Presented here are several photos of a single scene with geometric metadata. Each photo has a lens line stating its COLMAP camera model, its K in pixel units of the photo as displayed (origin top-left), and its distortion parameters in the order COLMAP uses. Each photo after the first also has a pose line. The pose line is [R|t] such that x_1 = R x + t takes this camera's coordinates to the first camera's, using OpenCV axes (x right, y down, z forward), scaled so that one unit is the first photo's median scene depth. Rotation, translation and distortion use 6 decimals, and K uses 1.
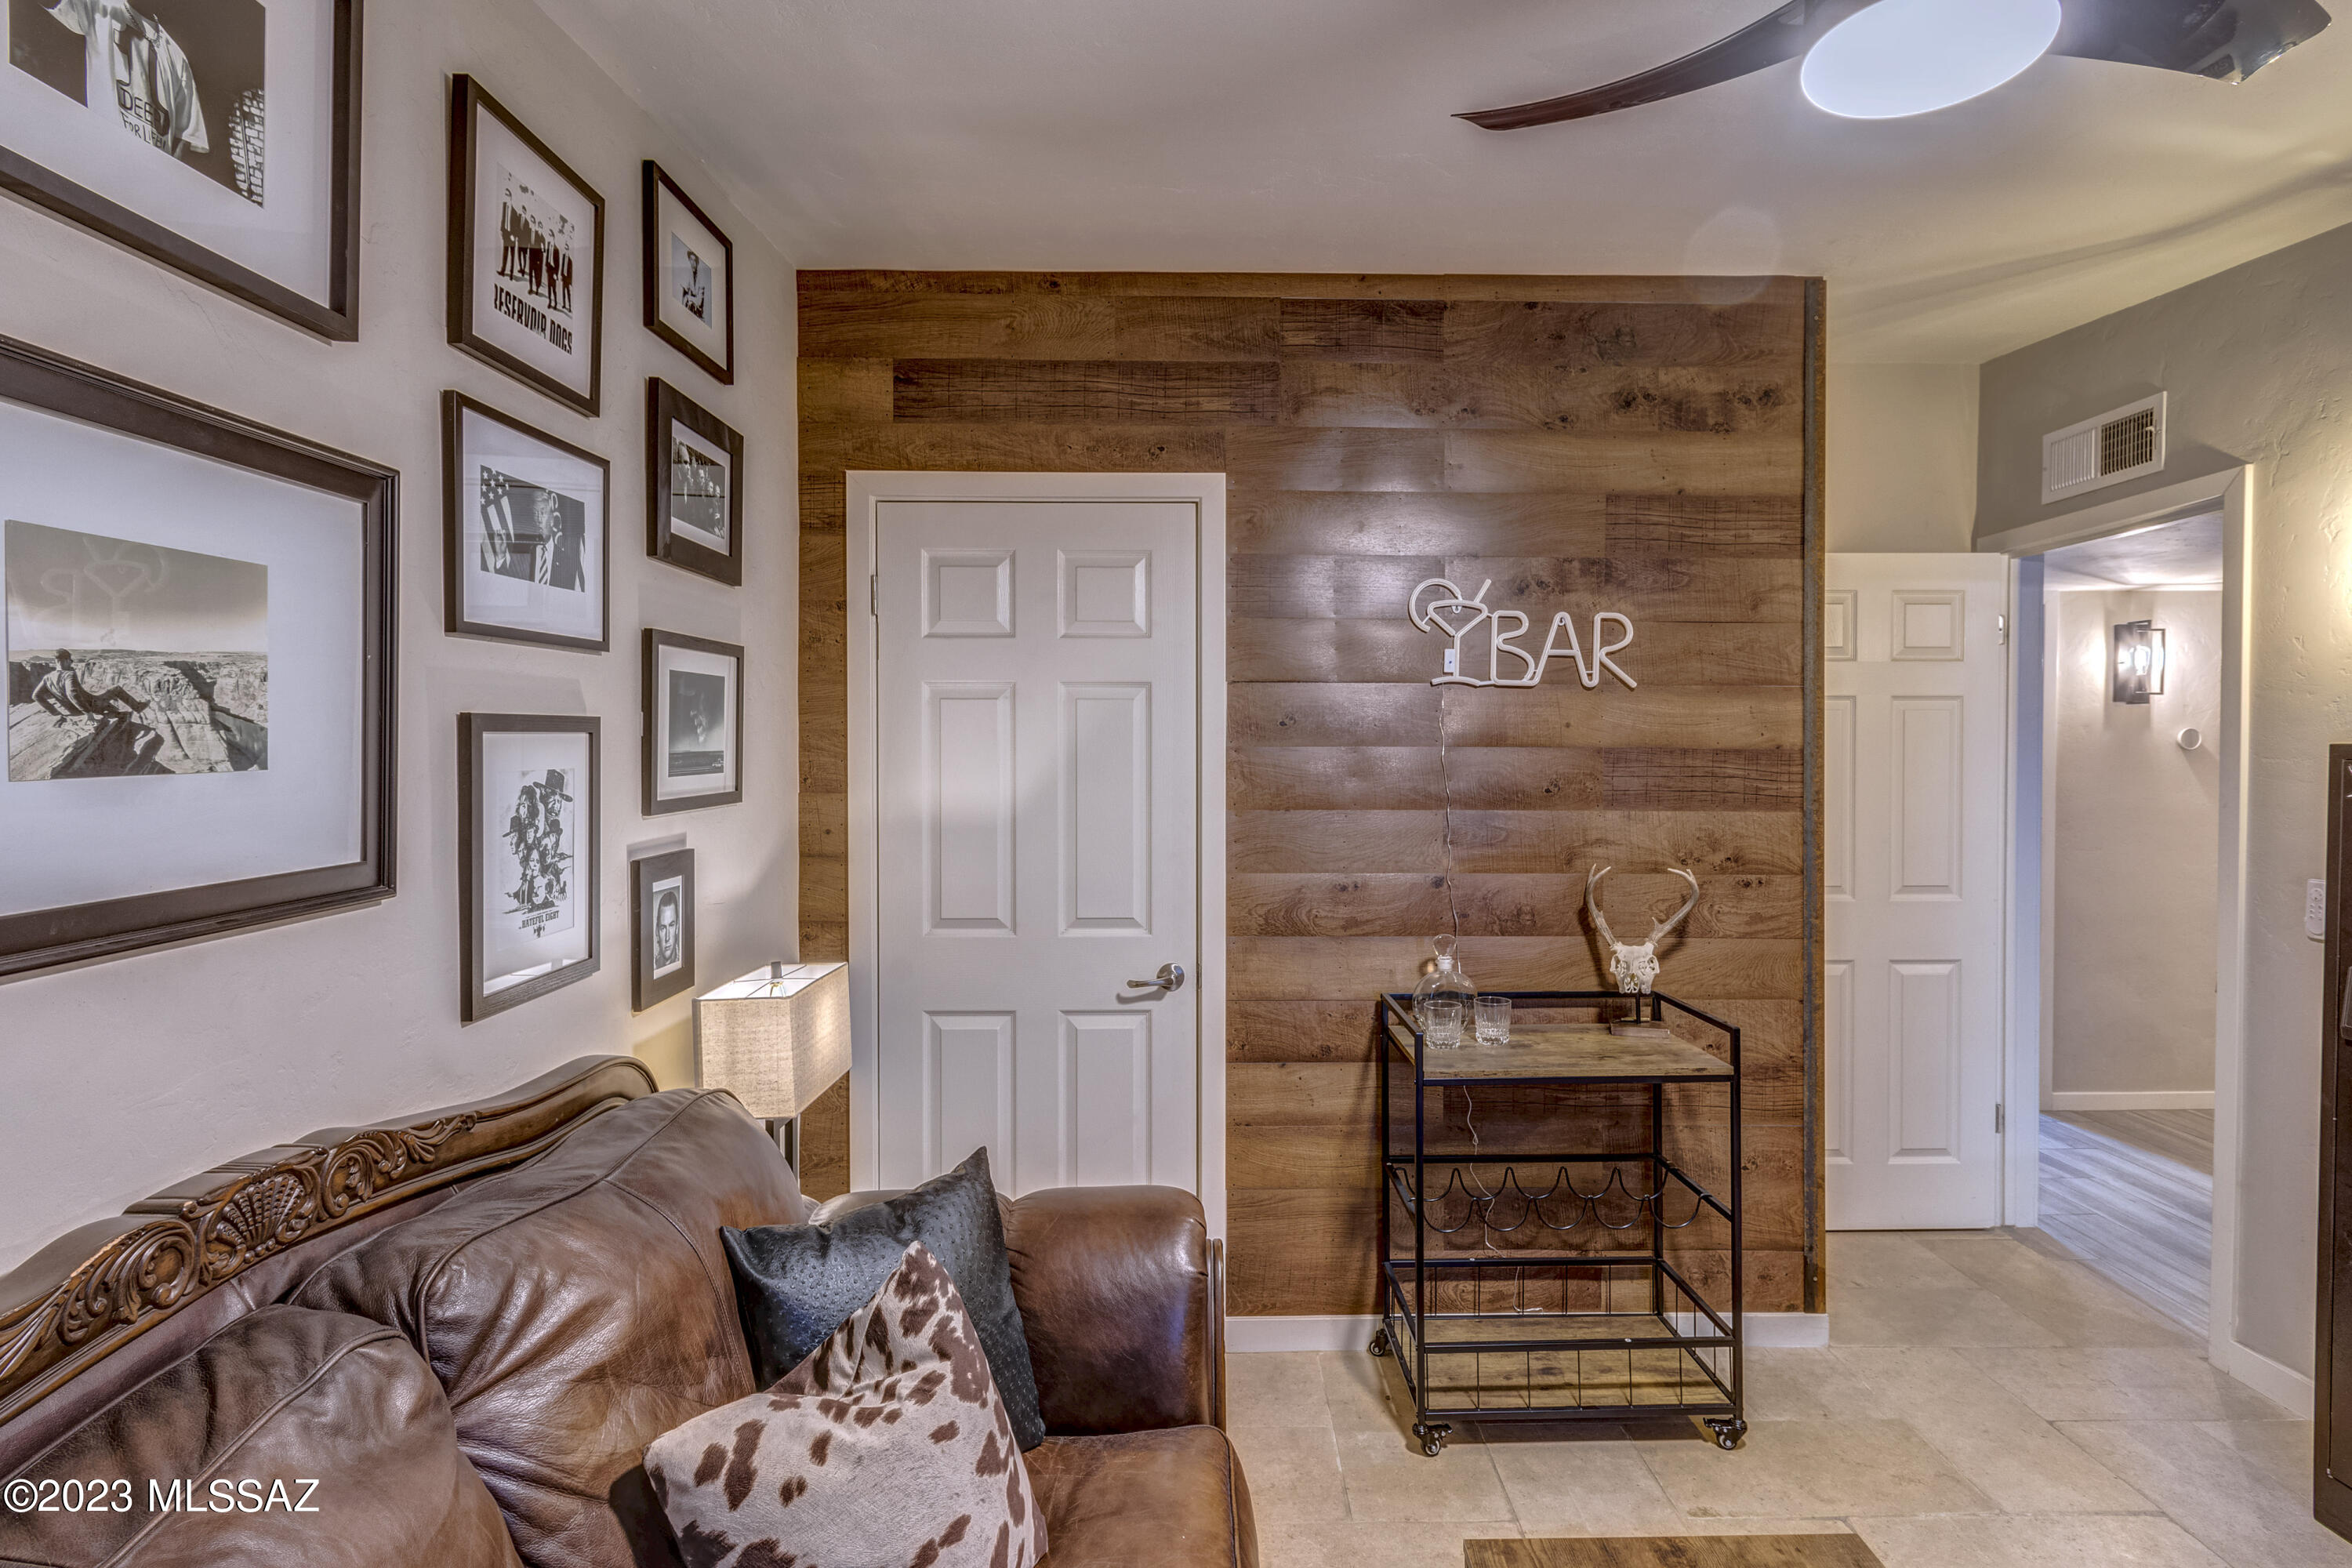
lens RADIAL K [[1128.4, 0, 1176.7], [0, 1128.4, 776.0], [0, 0, 1]] dist [-0.003105, 0.000048]
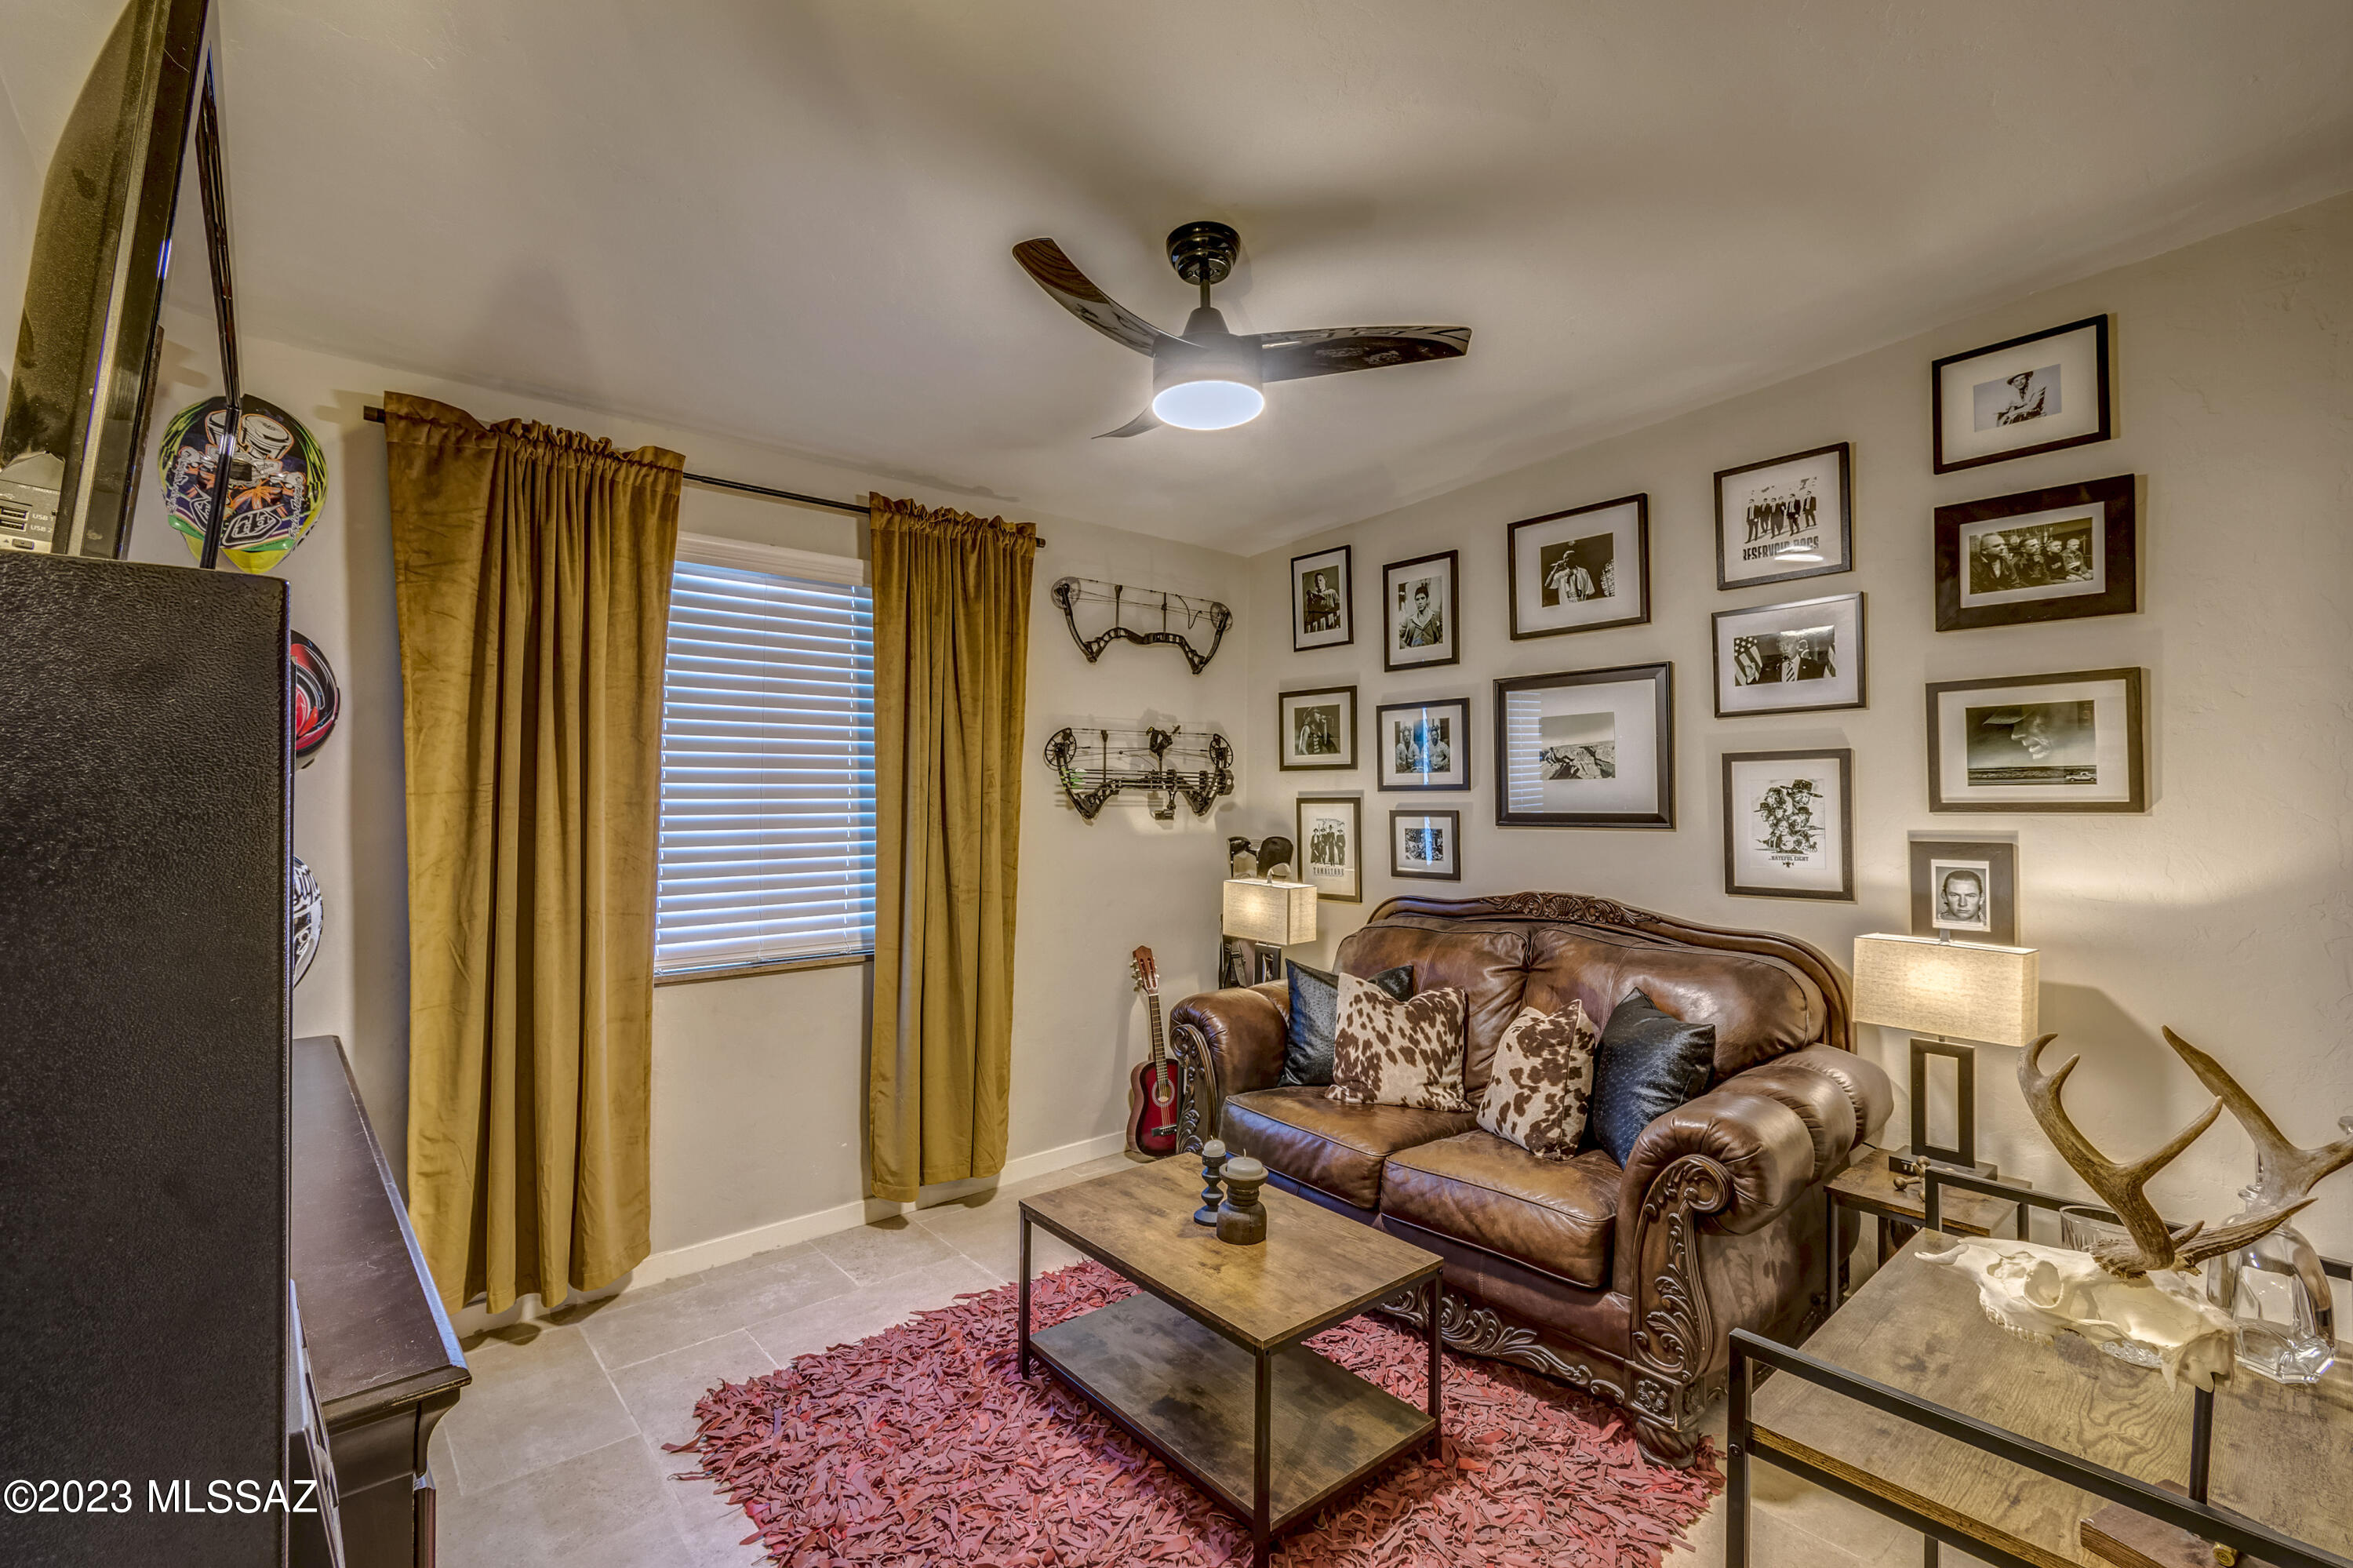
lens RADIAL K [[1037.0, 0, 1181.0], [0, 1037.0, 777.0], [0, 0, 1]] dist [0.003694, 0.000291]
pose [[-0.749767, -0.010133, -0.661624, 1.447909], [-0.015409, 0.999879, 0.002148, 0.002757], [0.661523, 0.011805, -0.749832, 1.740815]]
